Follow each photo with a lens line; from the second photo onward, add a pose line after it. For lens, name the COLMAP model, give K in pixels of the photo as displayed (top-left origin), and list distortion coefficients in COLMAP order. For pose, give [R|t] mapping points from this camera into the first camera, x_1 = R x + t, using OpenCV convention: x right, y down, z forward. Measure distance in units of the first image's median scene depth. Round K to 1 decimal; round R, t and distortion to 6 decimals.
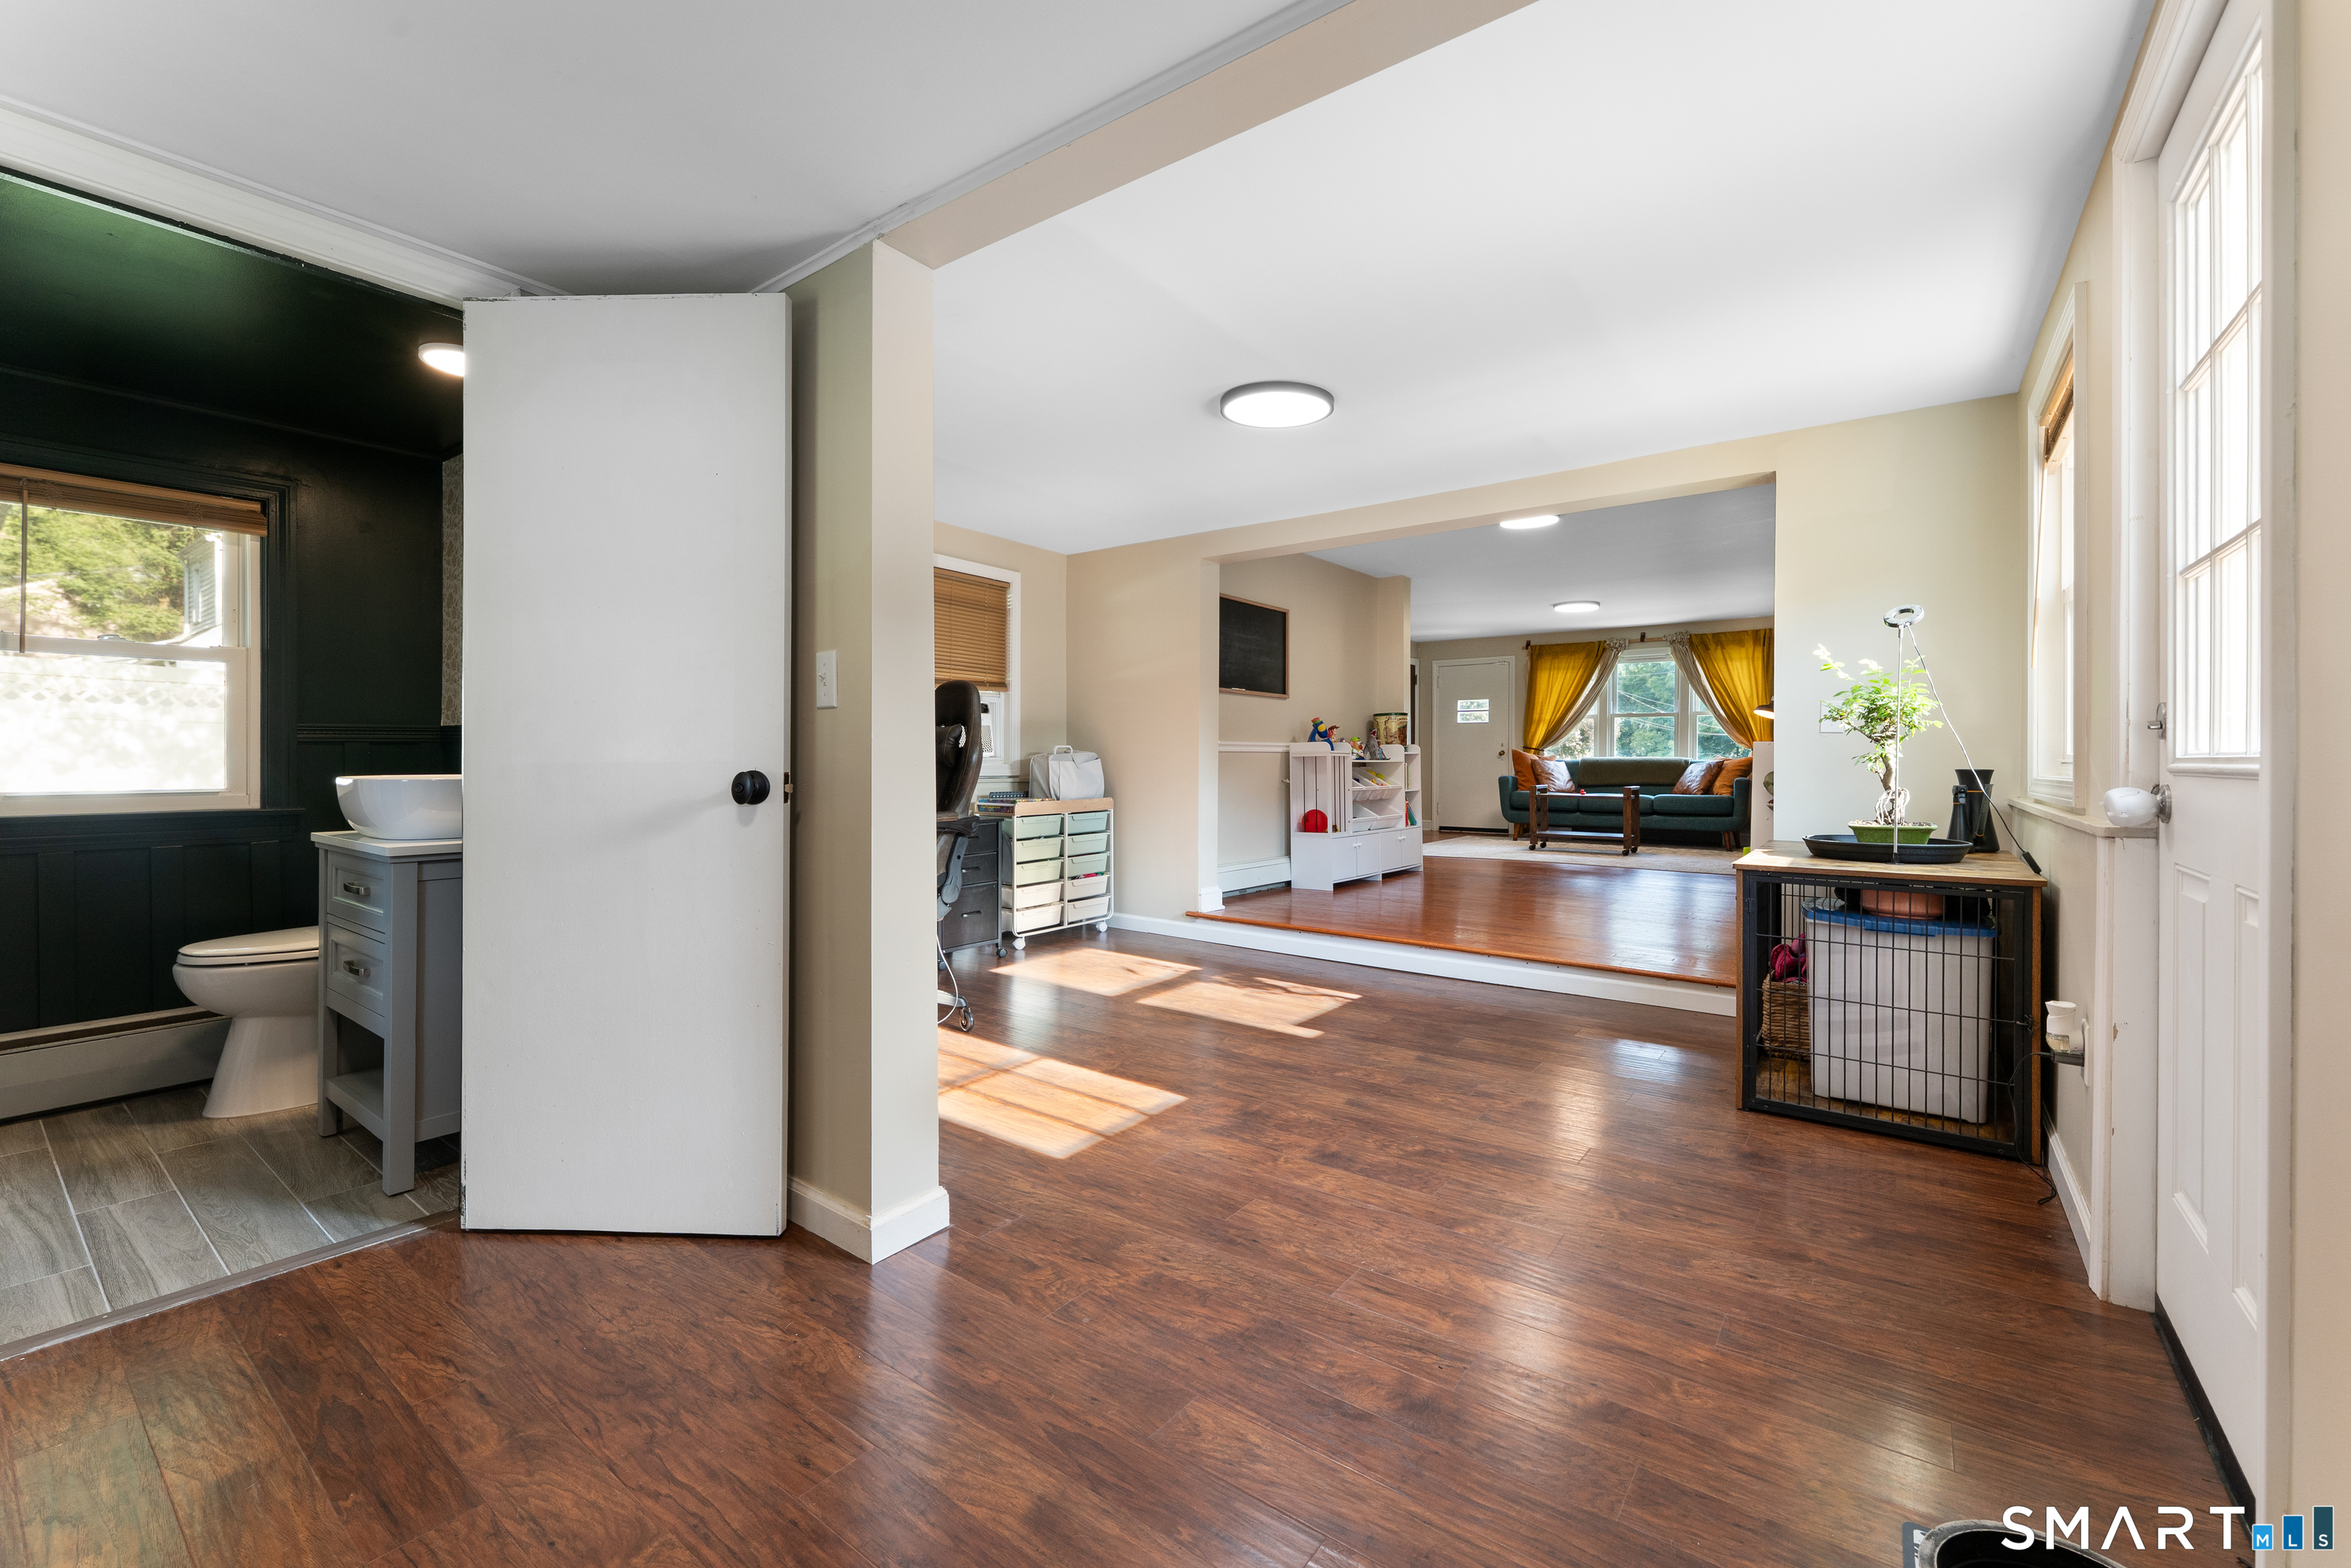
lens RADIAL K [[962.2, 0, 1168.8], [0, 962.2, 754.4], [0, 0, 1]] dist [-0.000771, -0.000195]
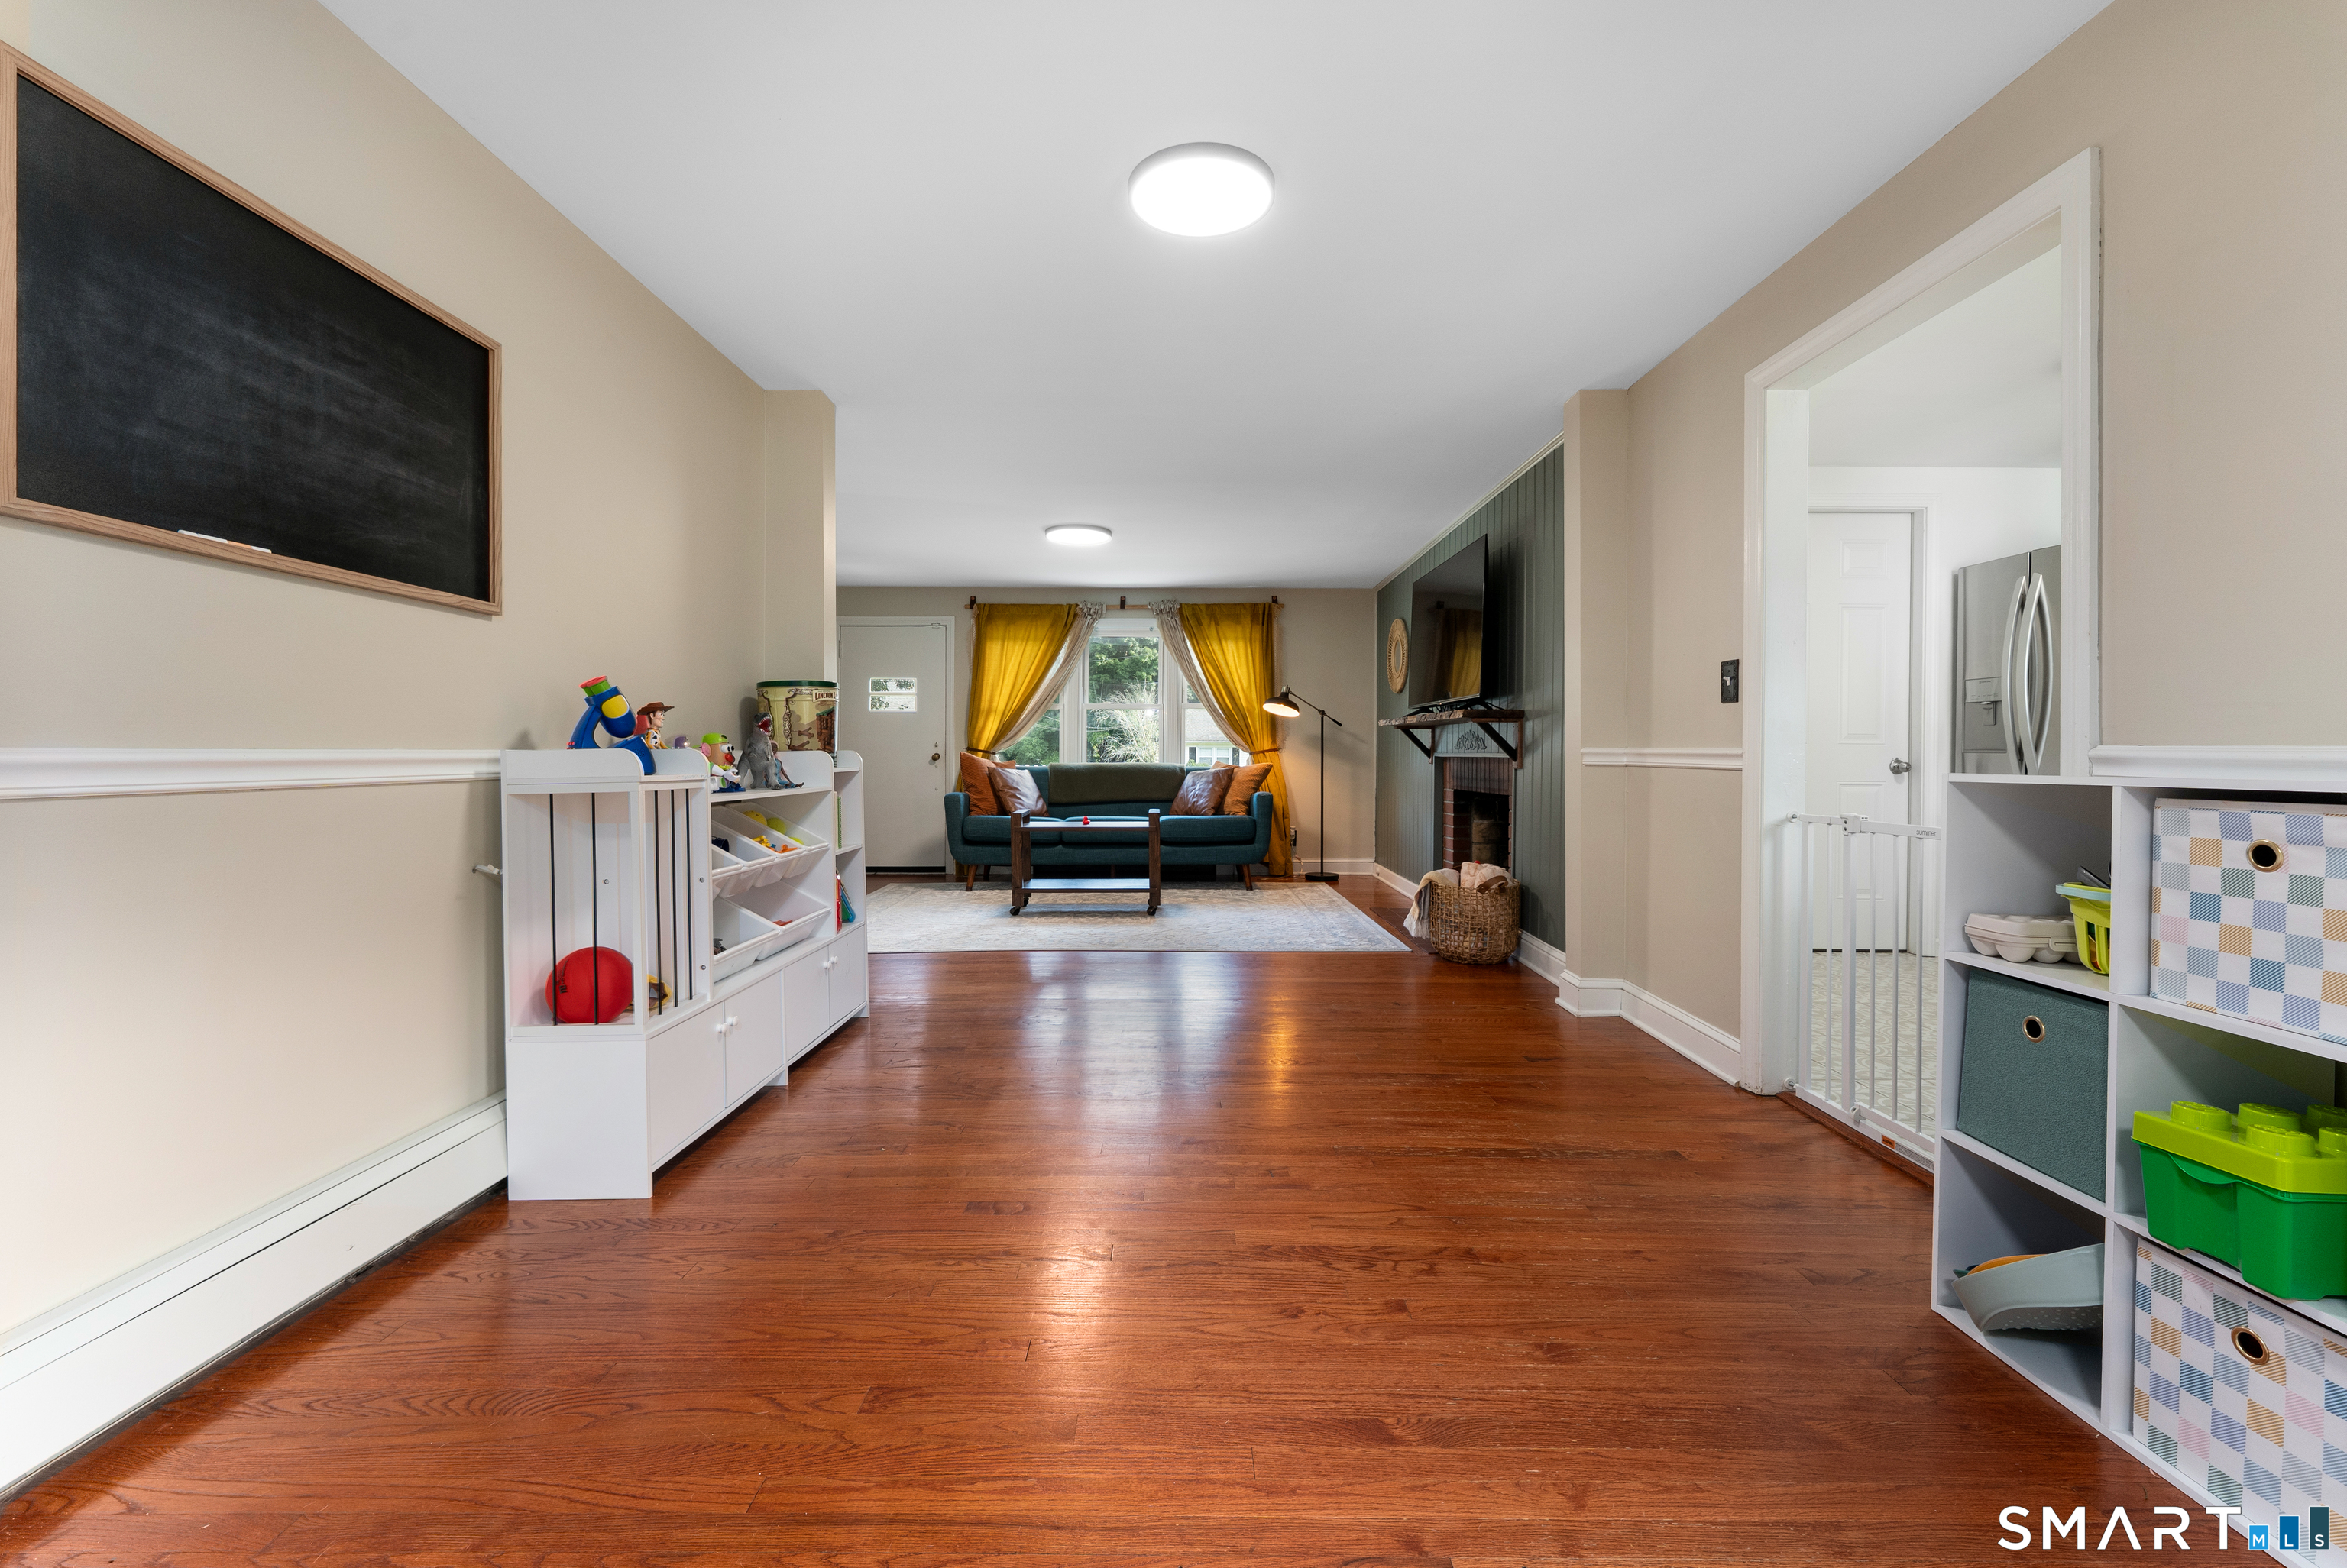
lens RADIAL K [[960.5, 0, 1166.8], [0, 960.5, 754.4], [0, 0, 1]] dist [-0.000771, -0.000195]
pose [[0.798030, -0.002534, 0.602612, 0.112016], [-0.001779, 0.999977, 0.006561, -0.013876], [-0.602615, -0.006308, 0.798007, 0.620938]]
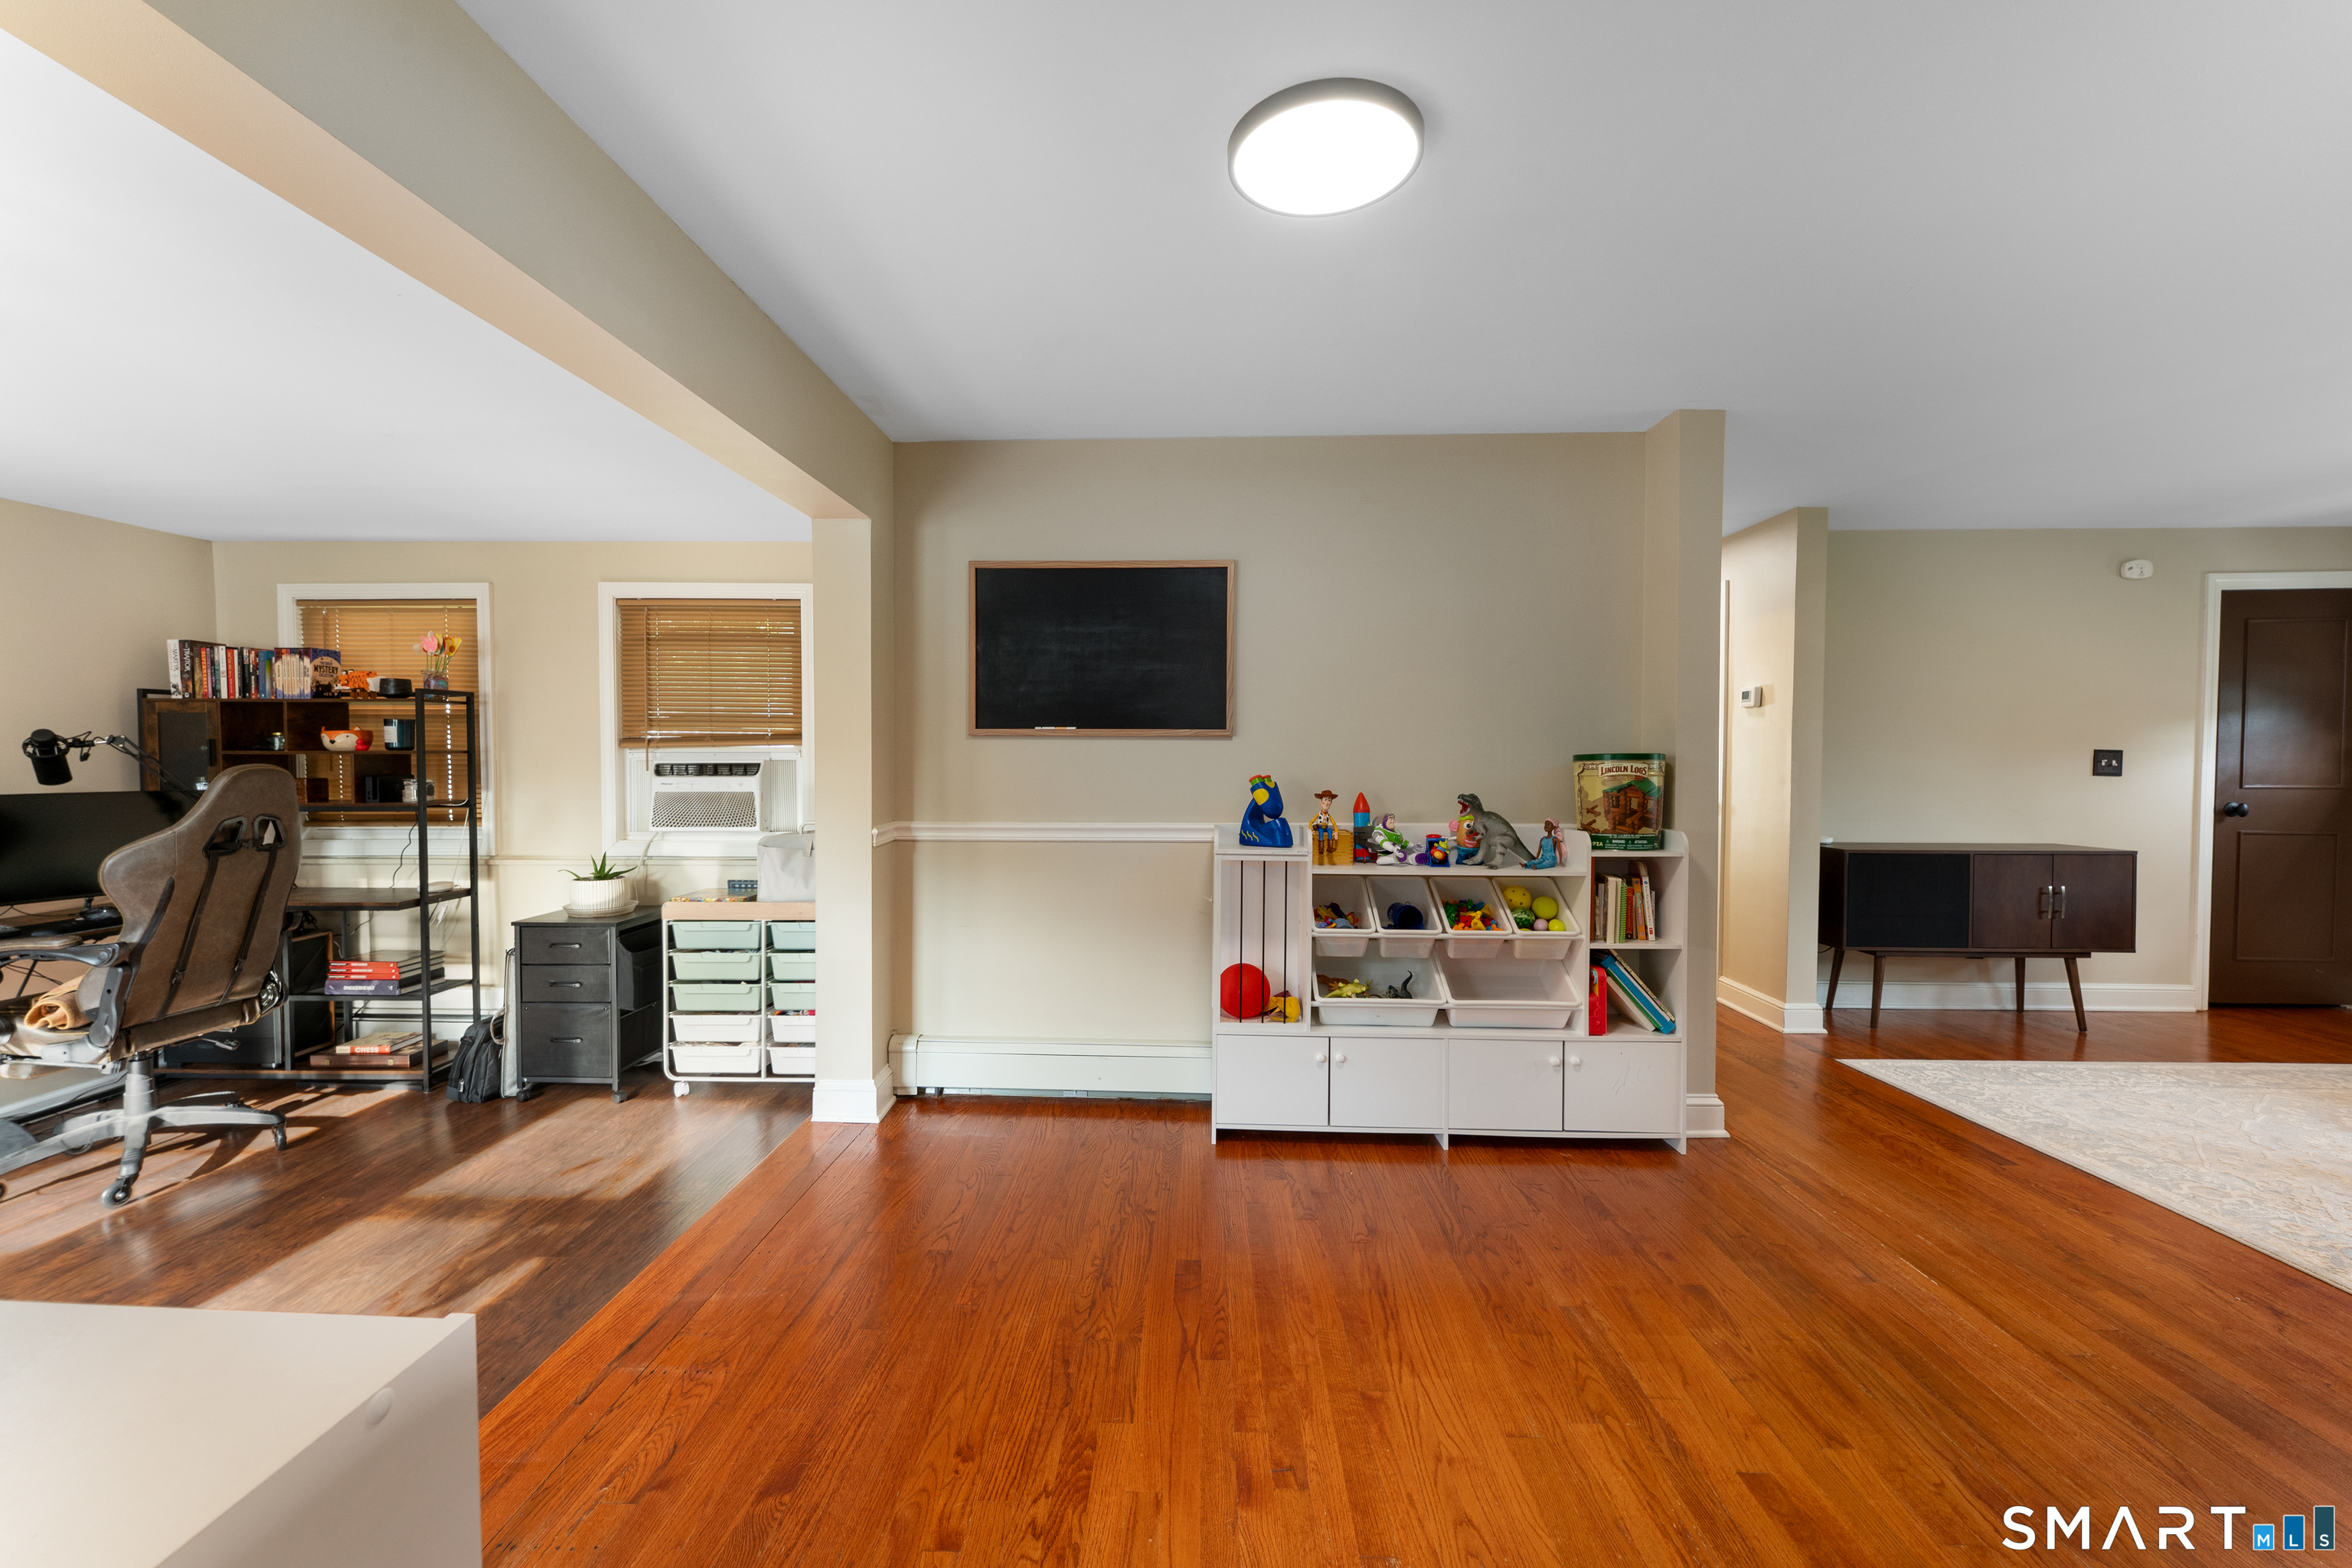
lens RADIAL K [[945.7, 0, 1168.6], [0, 945.7, 782.1], [0, 0, 1]] dist [-0.002624, -0.000164]
pose [[0.580721, 0.023454, -0.813765, 0.529970], [0.002429, 0.999531, 0.030541, -0.051750], [0.814099, -0.019713, 0.580392, 0.705696]]
